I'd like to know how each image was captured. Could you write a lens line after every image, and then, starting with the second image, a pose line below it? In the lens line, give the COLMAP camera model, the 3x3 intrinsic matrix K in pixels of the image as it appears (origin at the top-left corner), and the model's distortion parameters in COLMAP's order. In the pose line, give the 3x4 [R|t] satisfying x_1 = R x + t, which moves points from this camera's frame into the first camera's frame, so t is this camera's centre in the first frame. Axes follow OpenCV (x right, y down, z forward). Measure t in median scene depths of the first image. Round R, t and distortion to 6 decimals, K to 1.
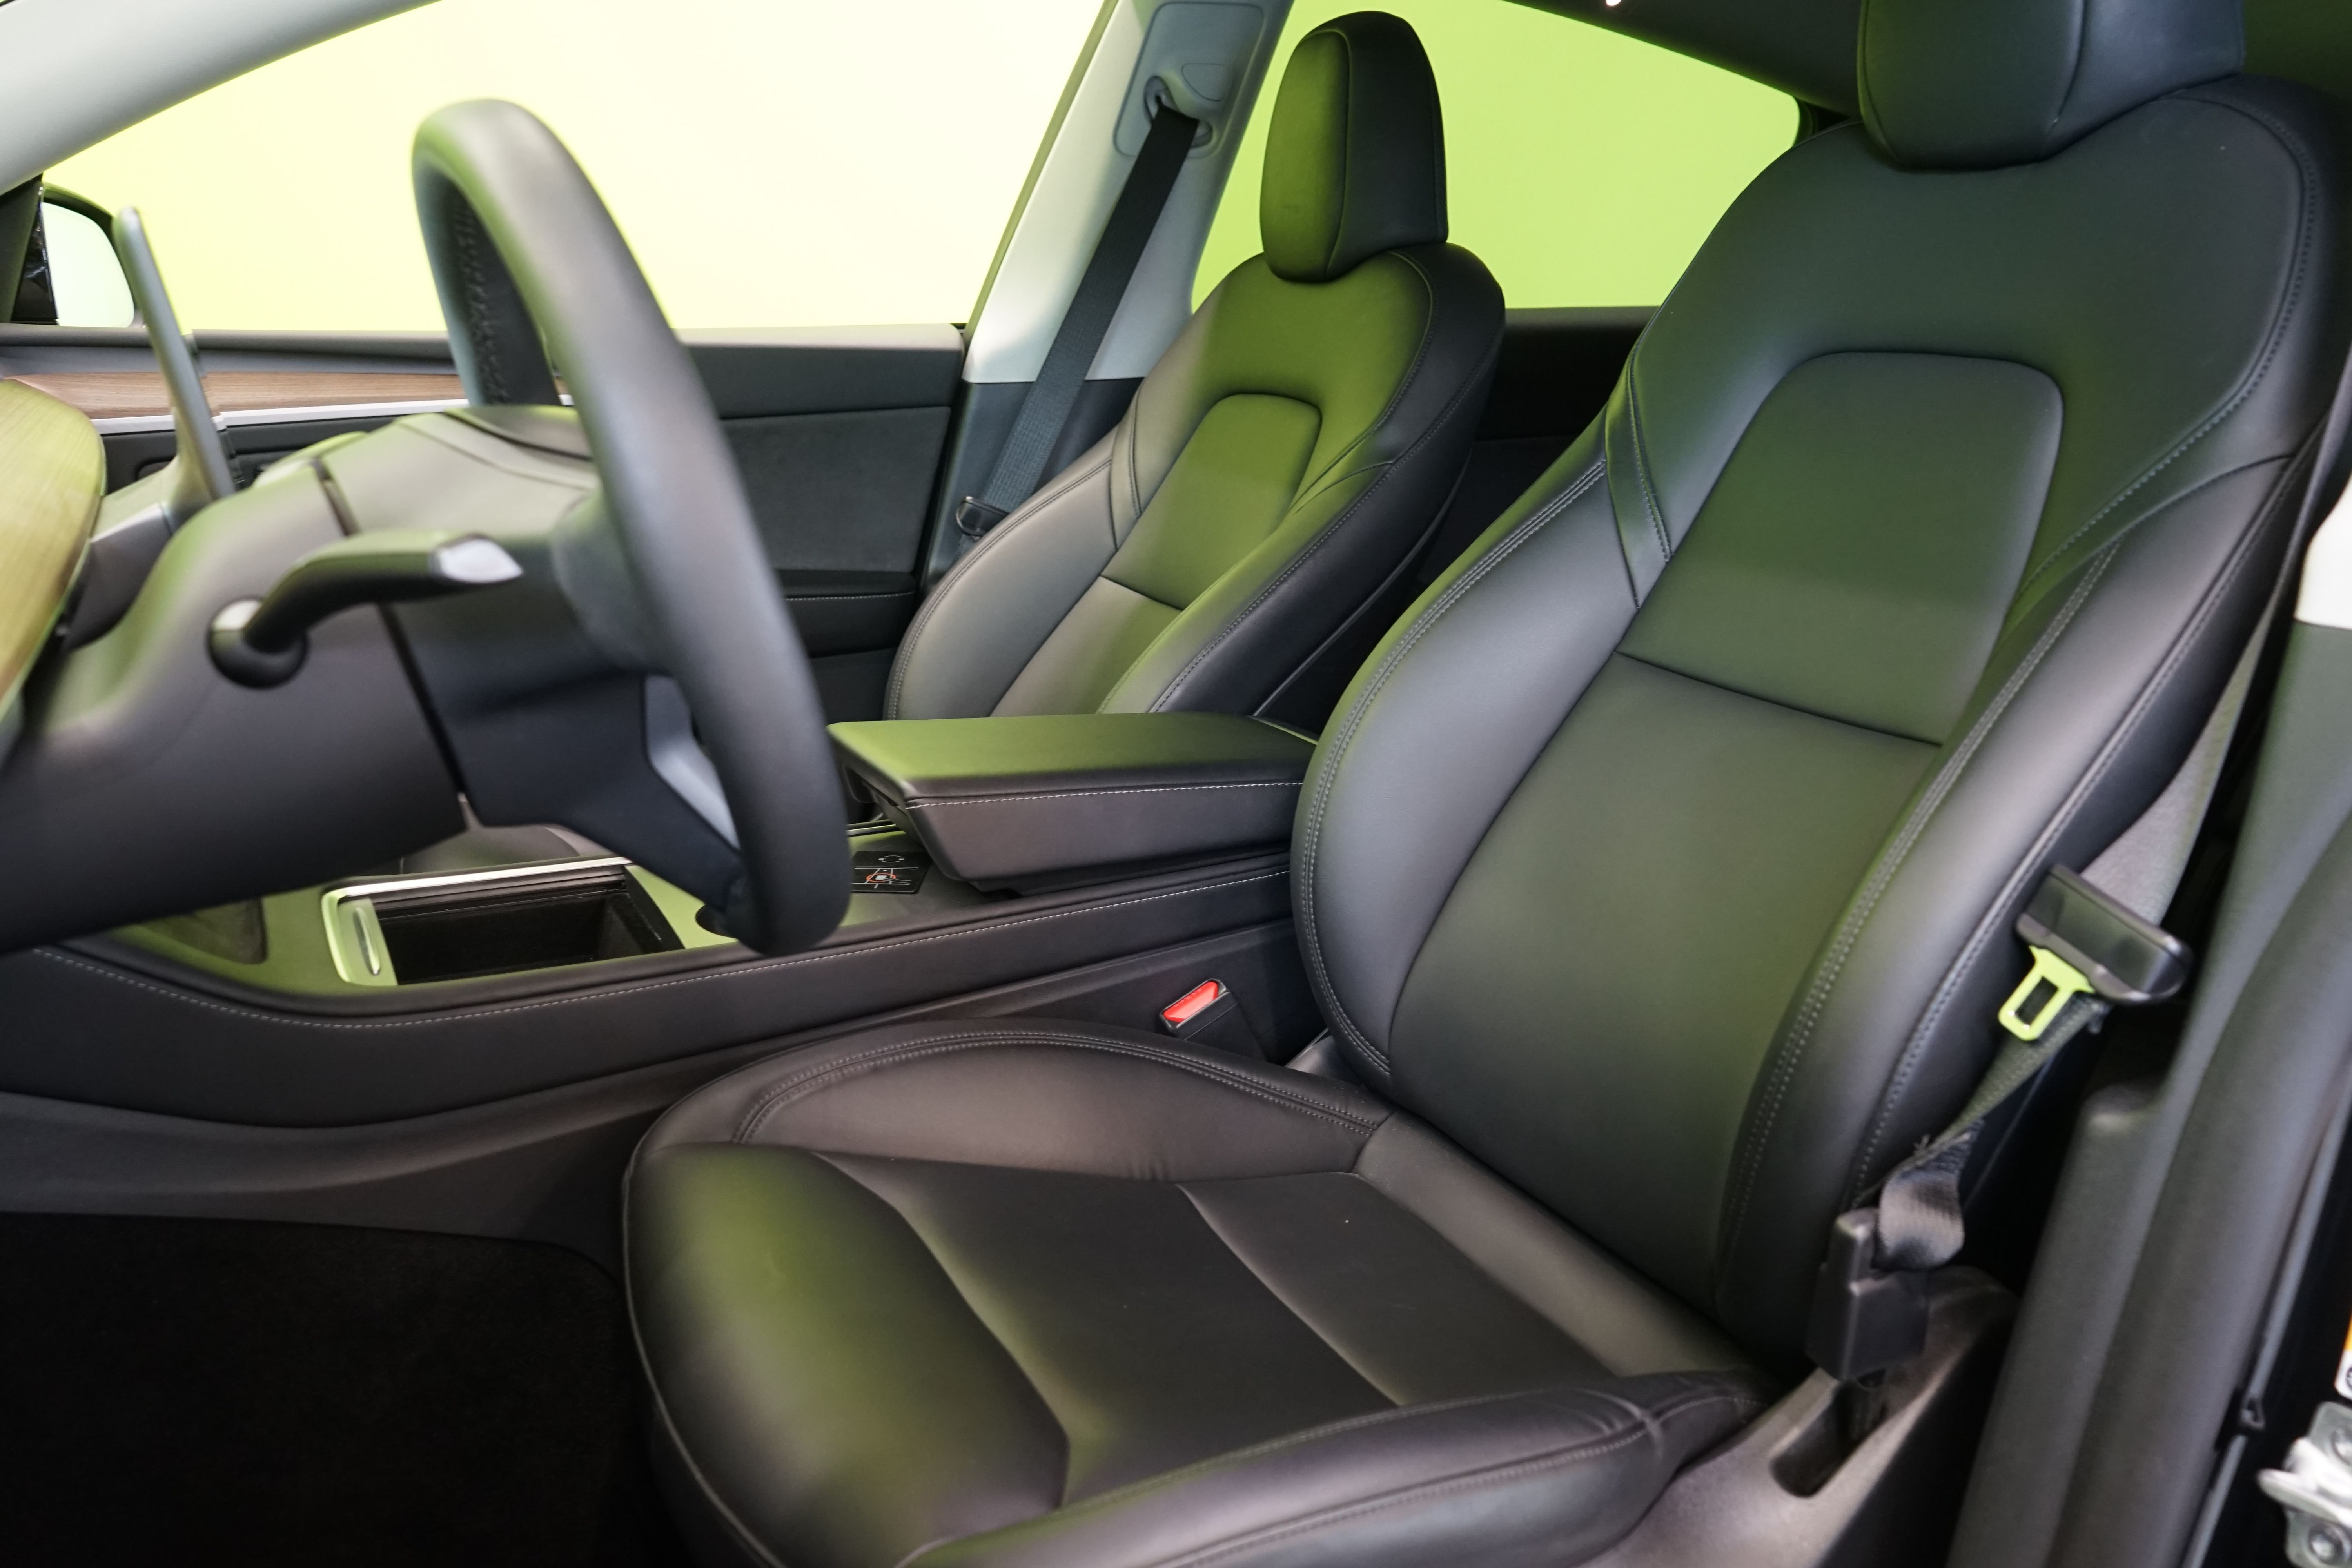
lens RADIAL K [[1954.4, 0, 1176.0], [0, 1954.4, 784.0], [0, 0, 1]] dist [-0.000499, 0.002183]
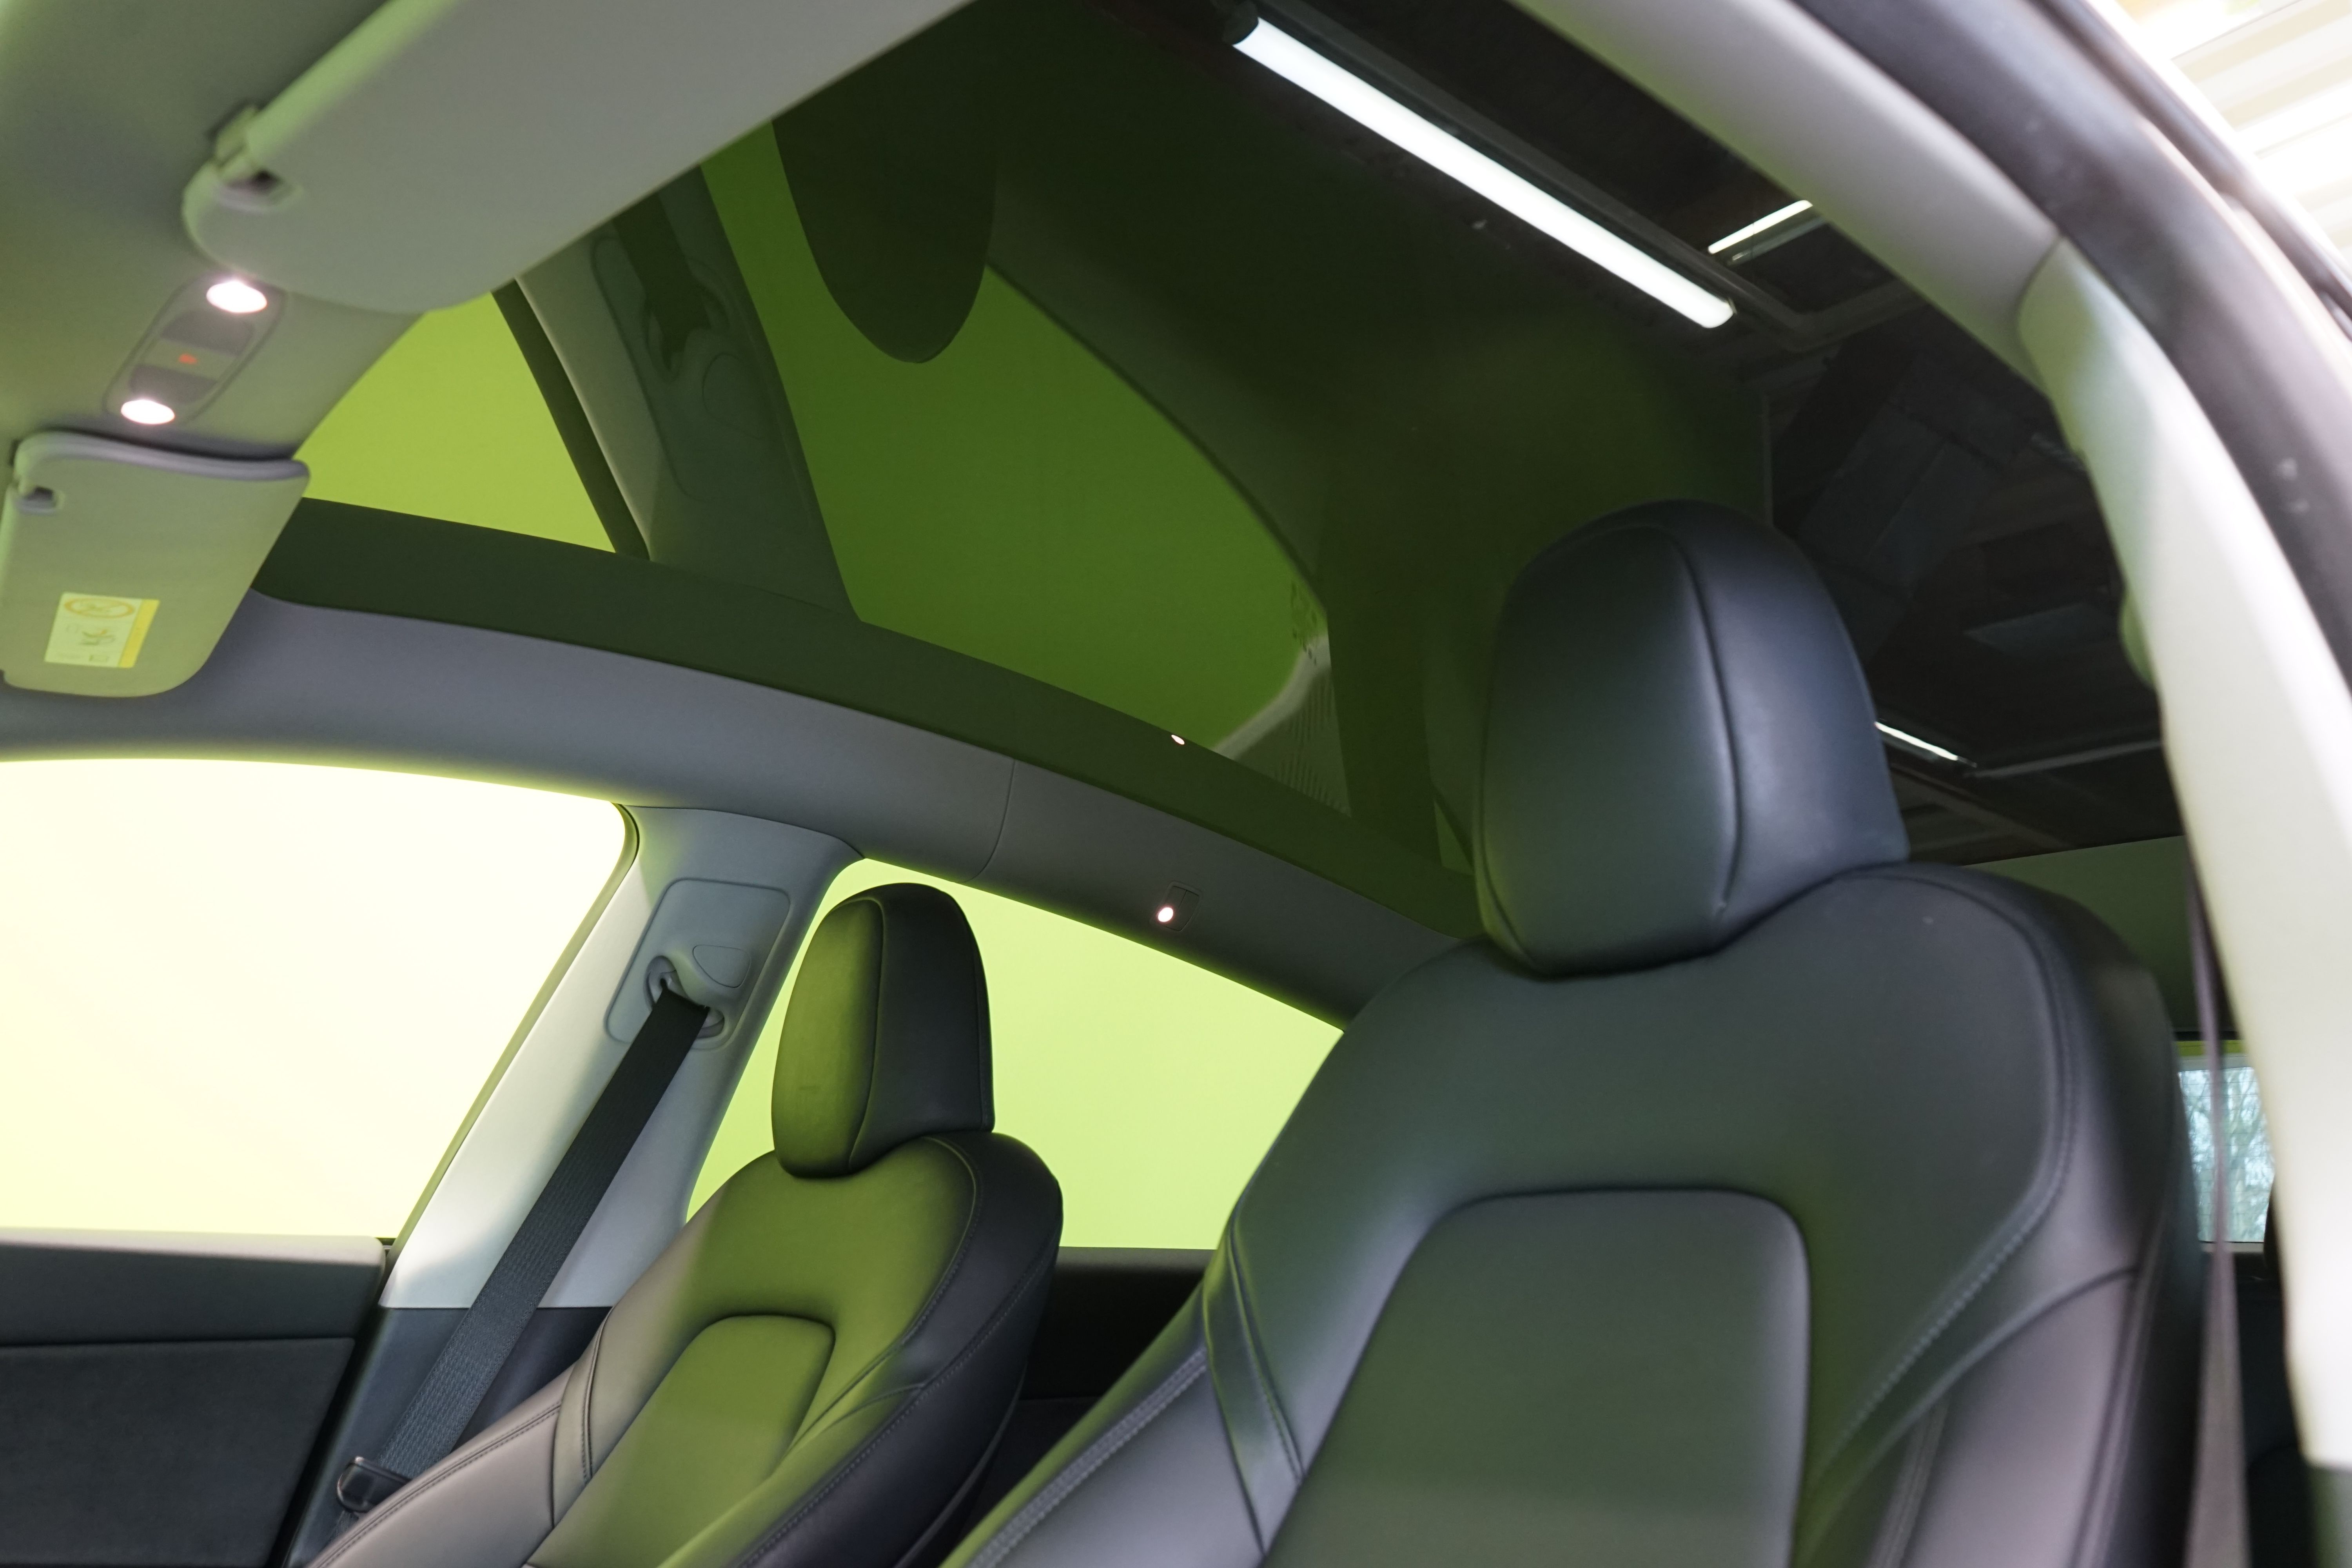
lens RADIAL K [[1925.6, 0, 1176.0], [0, 1925.6, 784.0], [0, 0, 1]] dist [-0.003492, -0.001407]
pose [[0.973482, 0.071536, 0.217292, 0.021427], [0.046063, 0.869099, -0.492488, 0.006973], [-0.224079, 0.489438, 0.842757, 0.185128]]
